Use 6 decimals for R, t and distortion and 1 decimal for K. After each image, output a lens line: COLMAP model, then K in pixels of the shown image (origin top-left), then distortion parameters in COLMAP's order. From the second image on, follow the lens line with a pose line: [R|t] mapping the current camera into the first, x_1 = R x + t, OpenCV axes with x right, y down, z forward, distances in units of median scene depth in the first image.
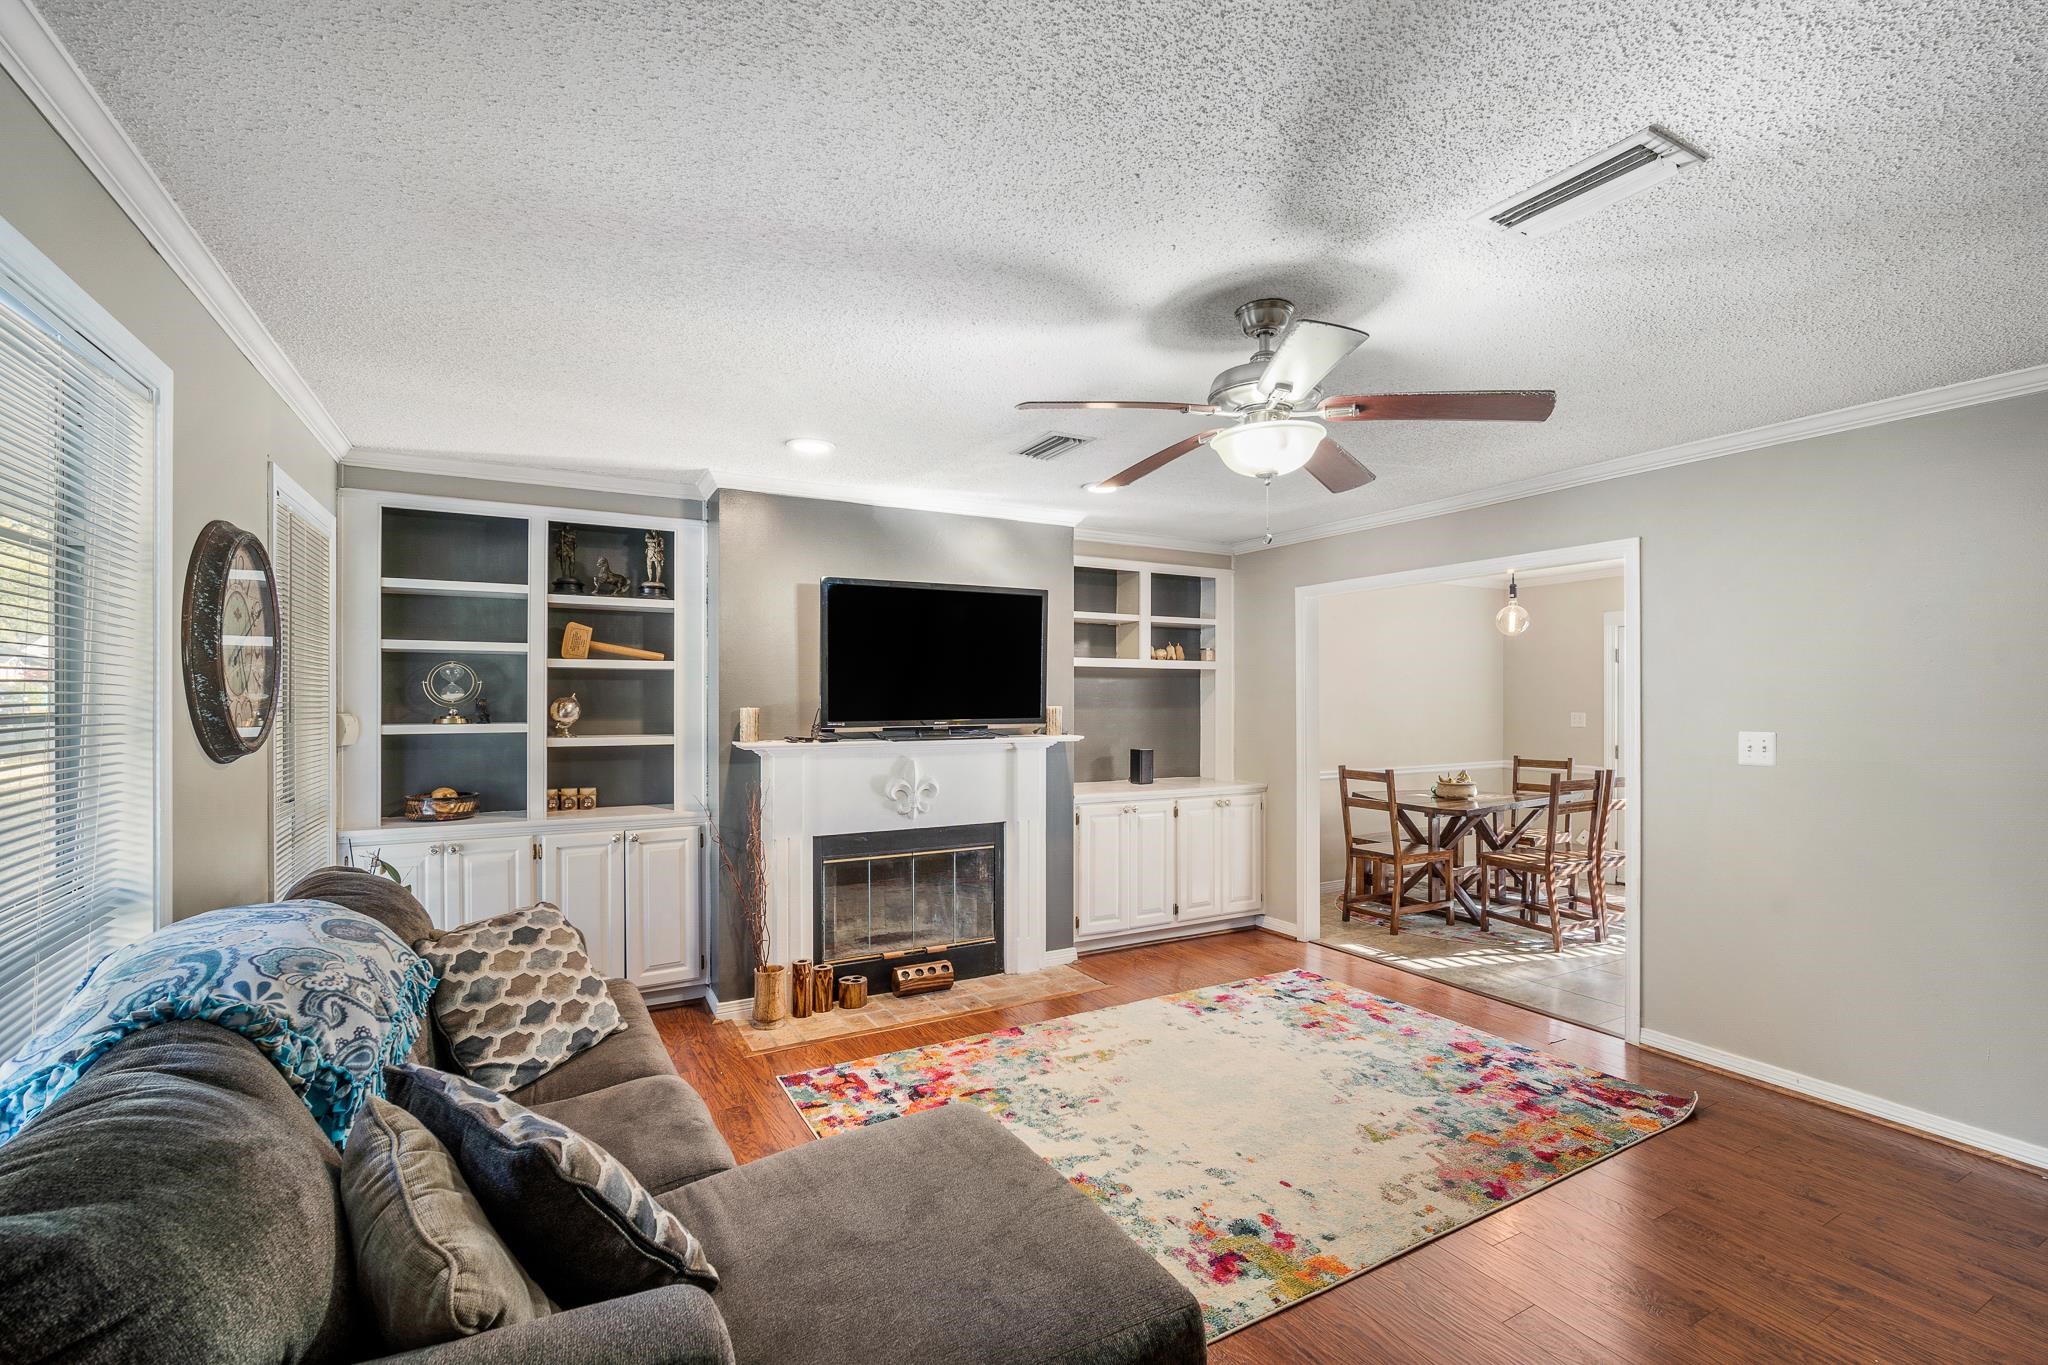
lens RADIAL K [[899.3, 0, 1012.0], [0, 899.3, 699.2], [0, 0, 1]] dist [-0.005213, 0.000183]
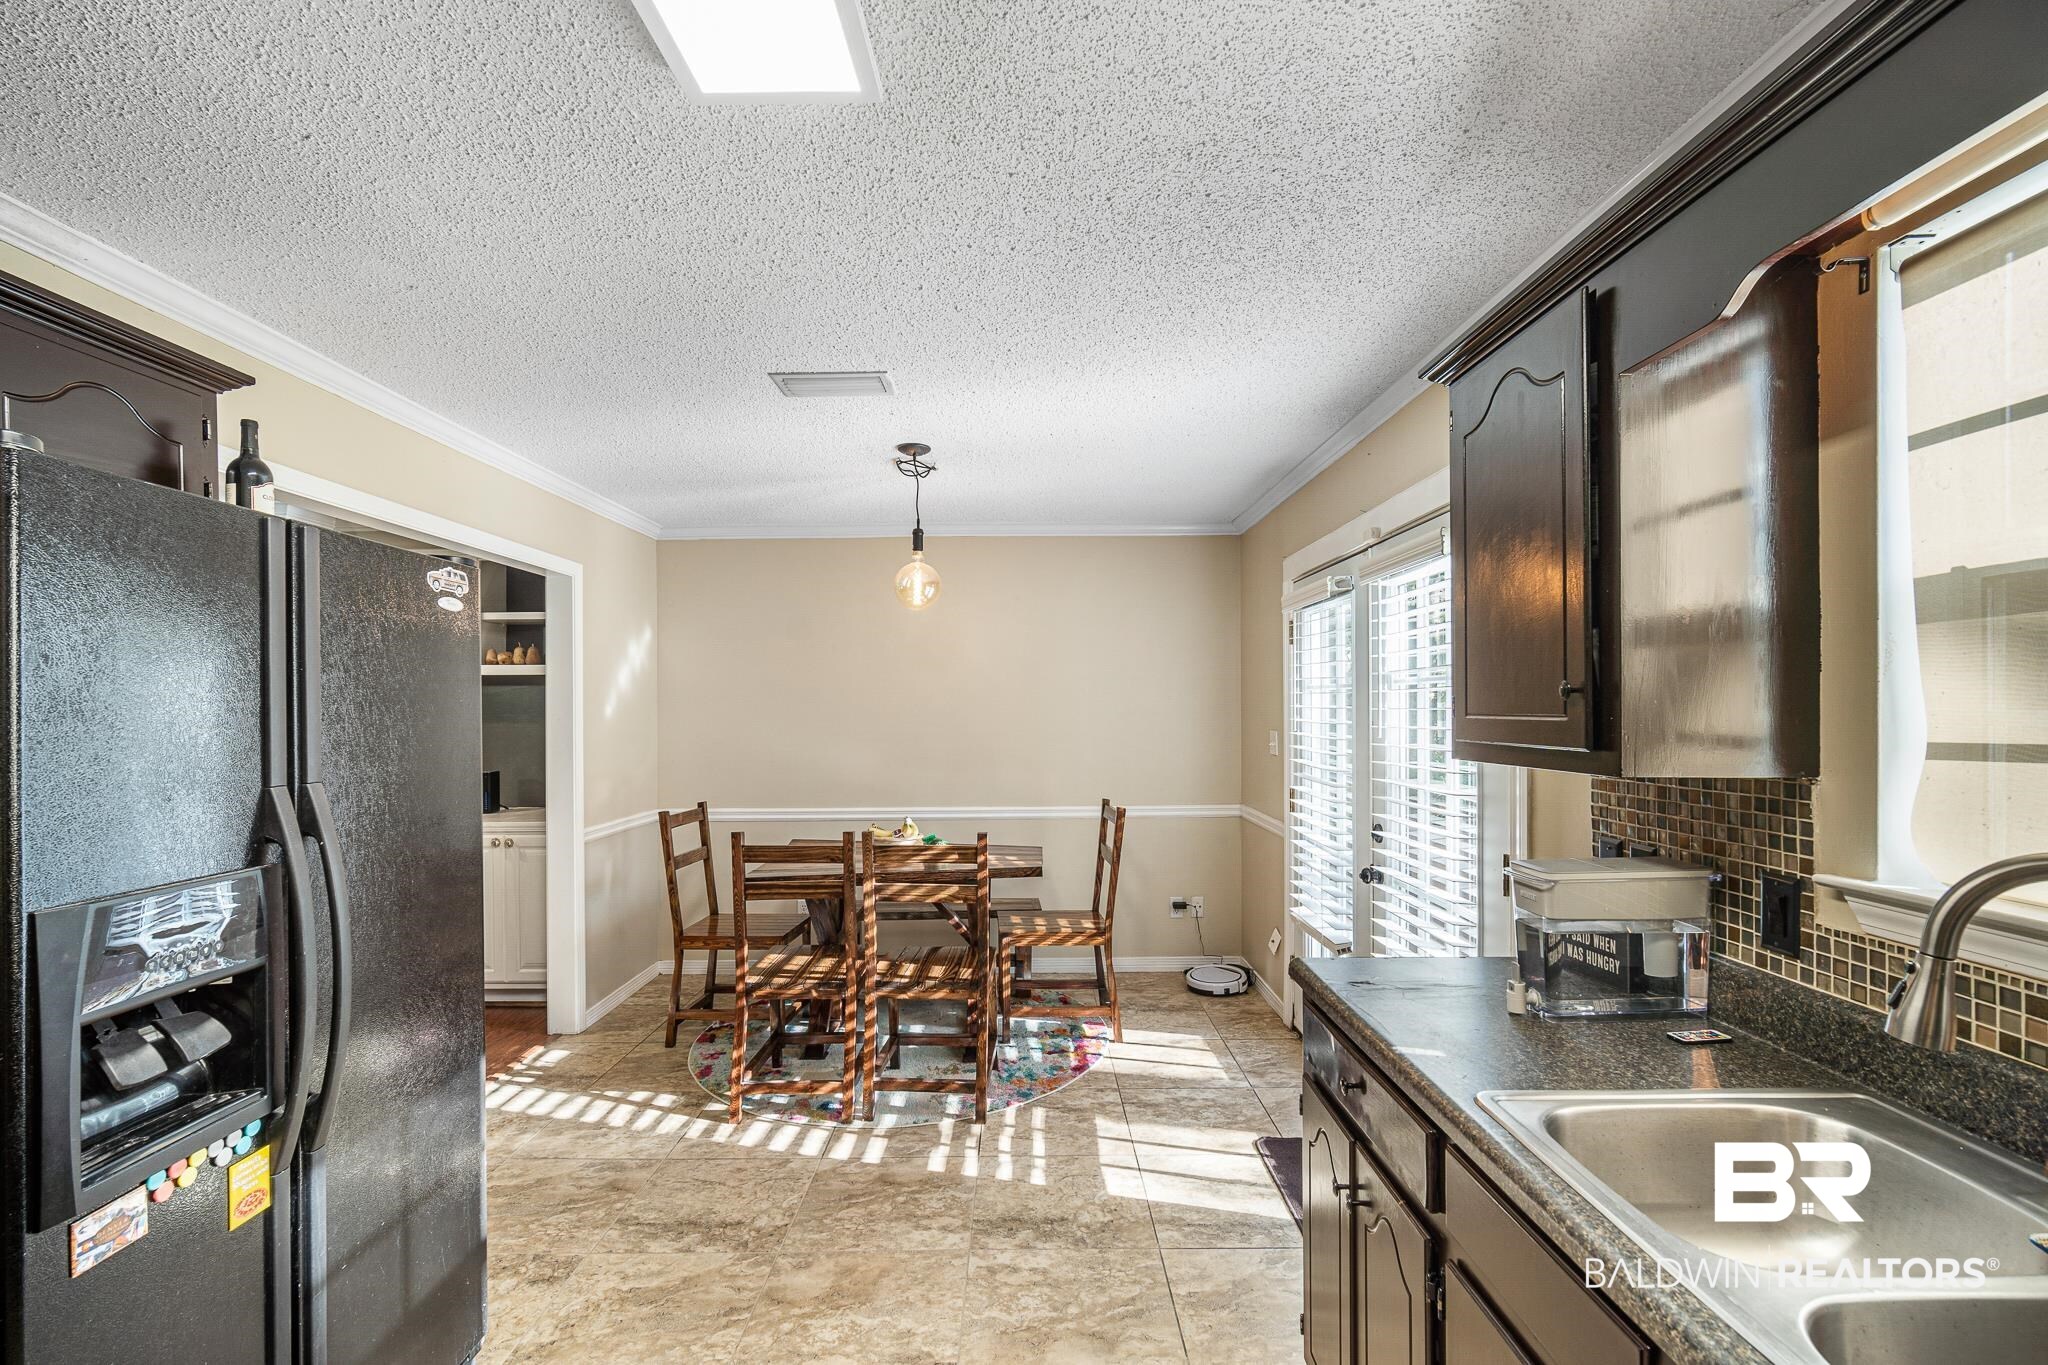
lens RADIAL K [[899.3, 0, 1066.8], [0, 899.3, 669.6], [0, 0, 1]] dist [-0.005213, 0.000183]
pose [[0.900174, -0.011262, -0.435385, 1.309261], [-0.005790, 0.999268, -0.037818, -0.005047], [0.435492, 0.036564, 0.899450, 0.651701]]
